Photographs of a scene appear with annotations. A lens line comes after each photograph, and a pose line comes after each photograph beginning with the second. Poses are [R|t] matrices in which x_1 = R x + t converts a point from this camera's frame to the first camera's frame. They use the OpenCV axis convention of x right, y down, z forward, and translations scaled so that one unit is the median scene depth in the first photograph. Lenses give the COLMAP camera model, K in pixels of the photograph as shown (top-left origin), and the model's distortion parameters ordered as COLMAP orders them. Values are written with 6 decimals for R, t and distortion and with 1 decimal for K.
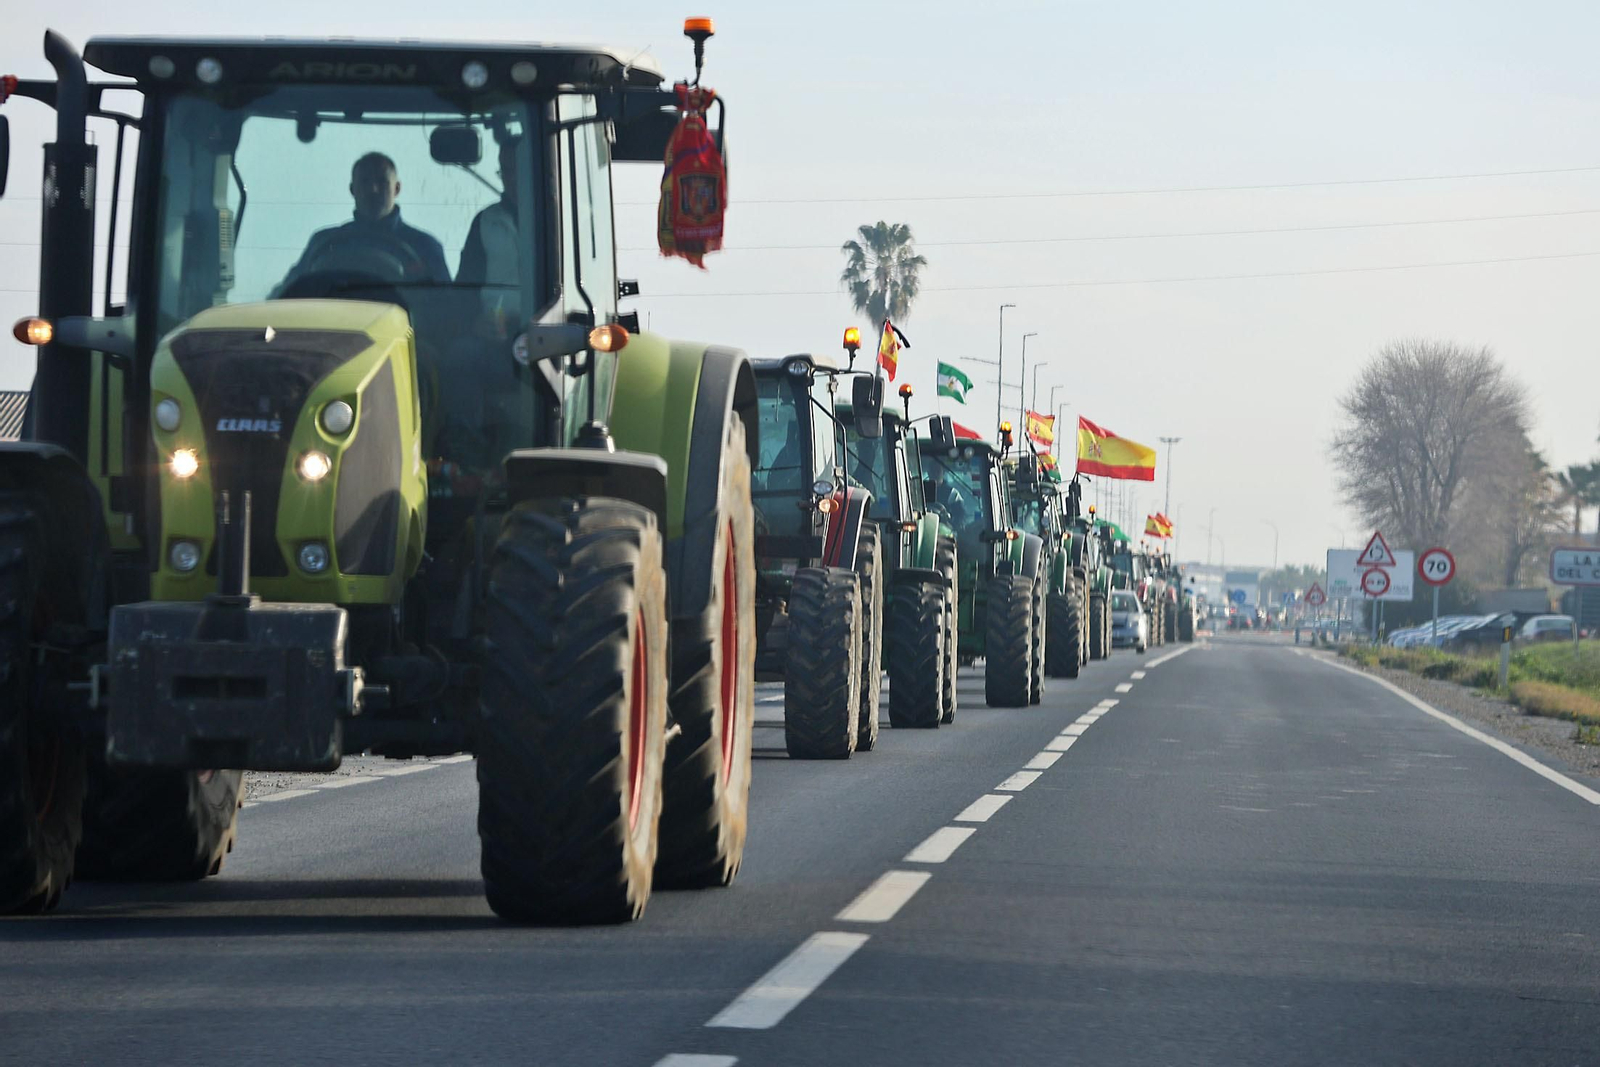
lens RADIAL K [[4305.0, 0, 801.8], [0, 4305.0, 573.0], [0, 0, 1]] dist [-0.061692, 1.141978]
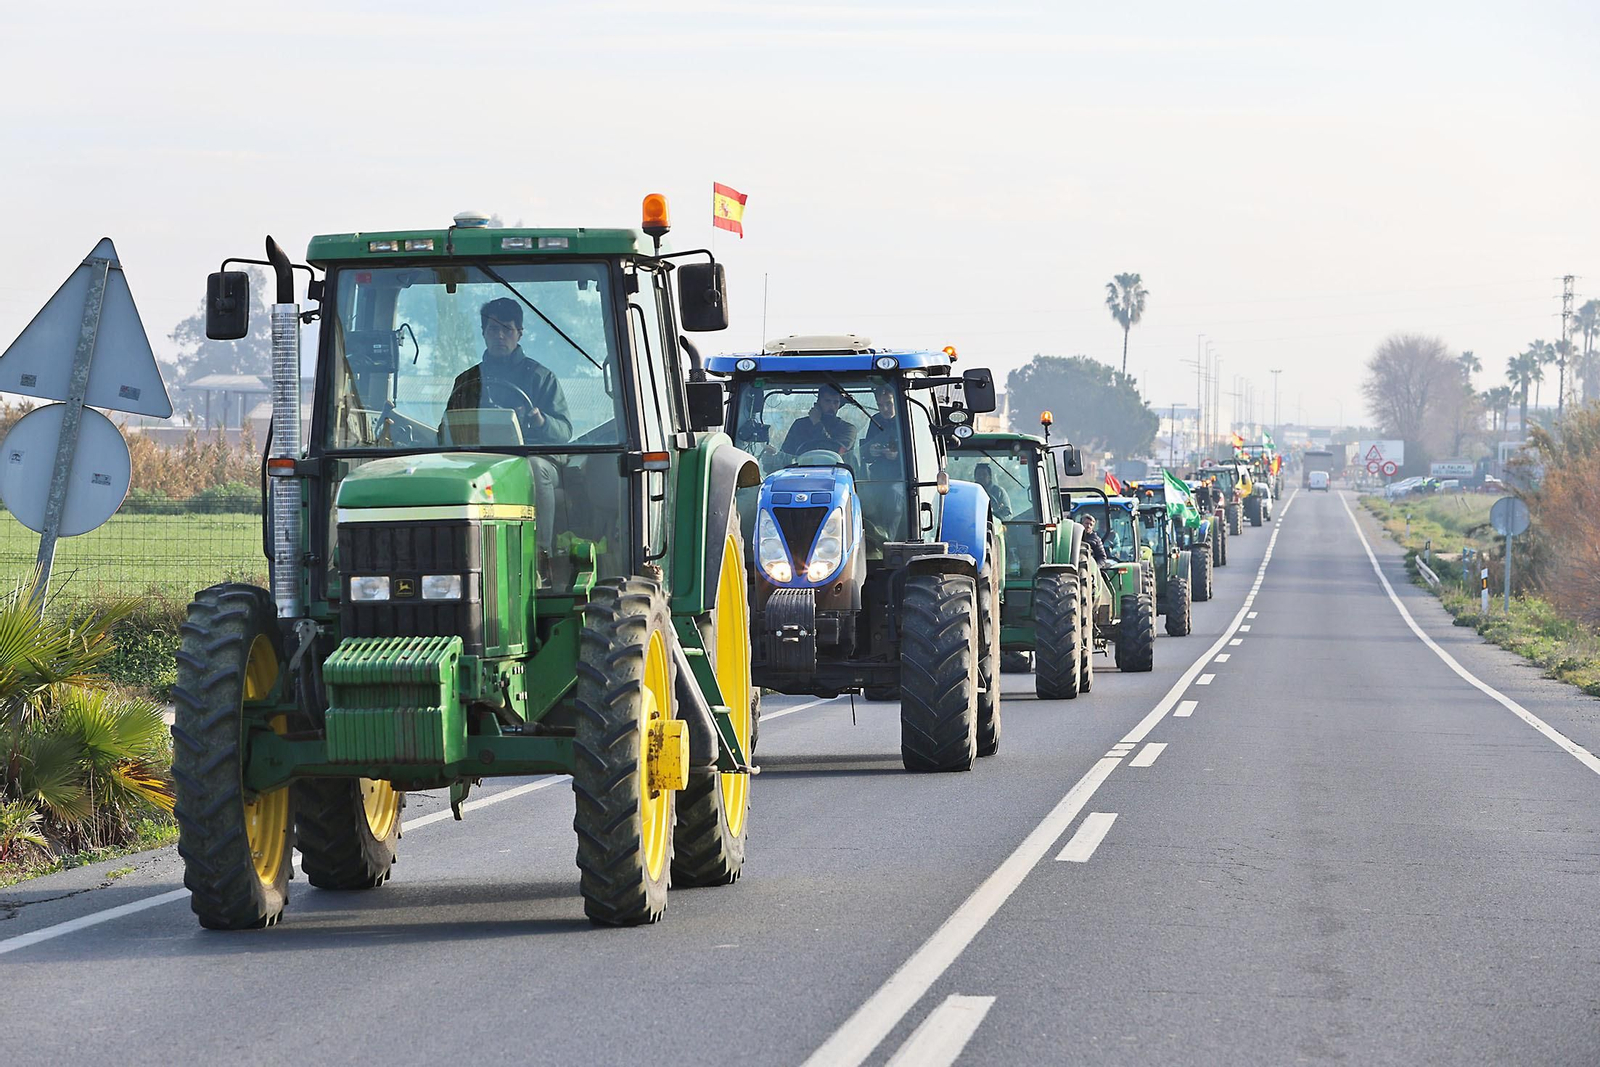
lens RADIAL K [[6813.4, 0, 800.0], [0, 6813.4, 533.5], [0, 0, 1]] dist [0.539227, 16.981101]
pose [[0.999716, -0.023749, -0.001751, -0.128674], [0.023796, 0.999120, 0.034531, -0.076735], [0.000930, -0.034563, 0.999402, -2.122742]]
